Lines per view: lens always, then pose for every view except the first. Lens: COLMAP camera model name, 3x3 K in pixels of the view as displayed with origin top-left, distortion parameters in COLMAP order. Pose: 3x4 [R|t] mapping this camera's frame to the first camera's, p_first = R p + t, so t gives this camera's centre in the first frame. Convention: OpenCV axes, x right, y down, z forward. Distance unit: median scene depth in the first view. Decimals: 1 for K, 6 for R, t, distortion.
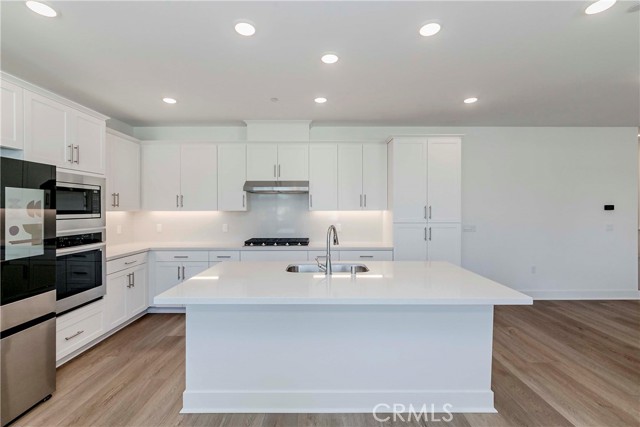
lens RADIAL K [[281.2, 0, 322.3], [0, 281.2, 211.4], [0, 0, 1]] dist [-0.011870, 0.000012]
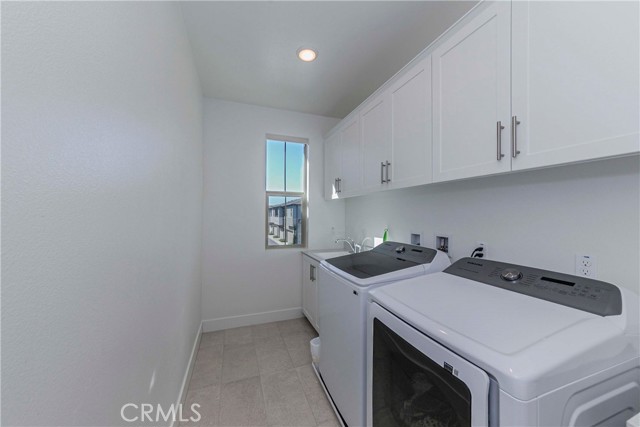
lens RADIAL K [[236.0, 0, 317.3], [0, 236.0, 214.2], [0, 0, 1]] dist [-0.003137, 0.002481]
pose [[0.345381, -0.002800, -0.938458, 0.010659], [-0.014140, 0.999866, -0.008188, -0.062698], [0.938356, 0.016098, 0.345296, 0.774246]]
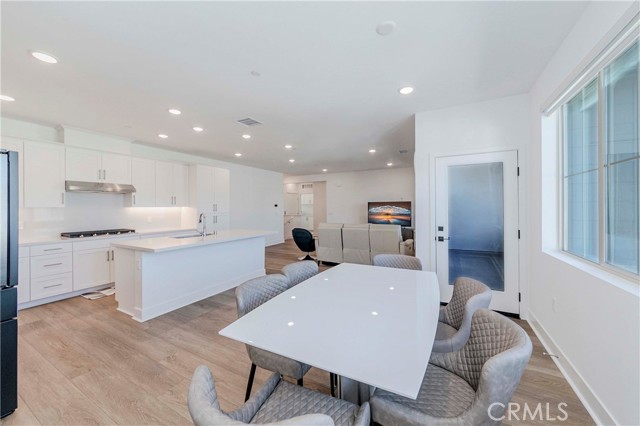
lens RADIAL K [[236.0, 0, 320.0], [0, 236.0, 207.4], [0, 0, 1]] dist [-0.003137, 0.002481]
pose [[0.478918, -0.001973, 0.877857, -0.652624], [0.018714, 0.999793, -0.007963, 0.027081], [-0.877660, 0.020242, 0.478856, -0.344953]]
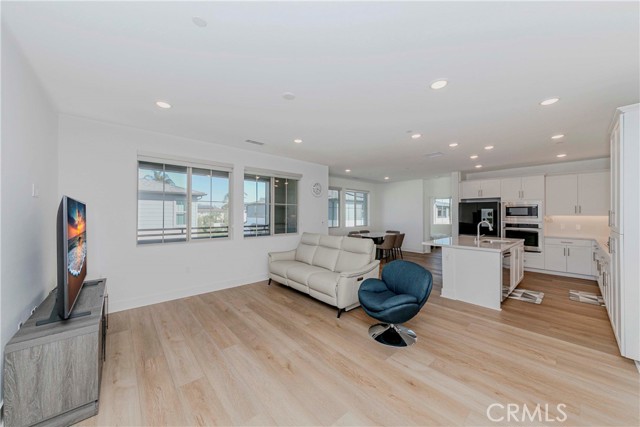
lens RADIAL K [[236.0, 0, 322.0], [0, 236.0, 212.6], [0, 0, 1]] dist [-0.003137, 0.002481]
pose [[-0.732055, -0.002661, -0.681241, 1.464180], [-0.007520, 0.999963, 0.004174, -0.013877], [0.681204, 0.008179, -0.732048, 0.933683]]
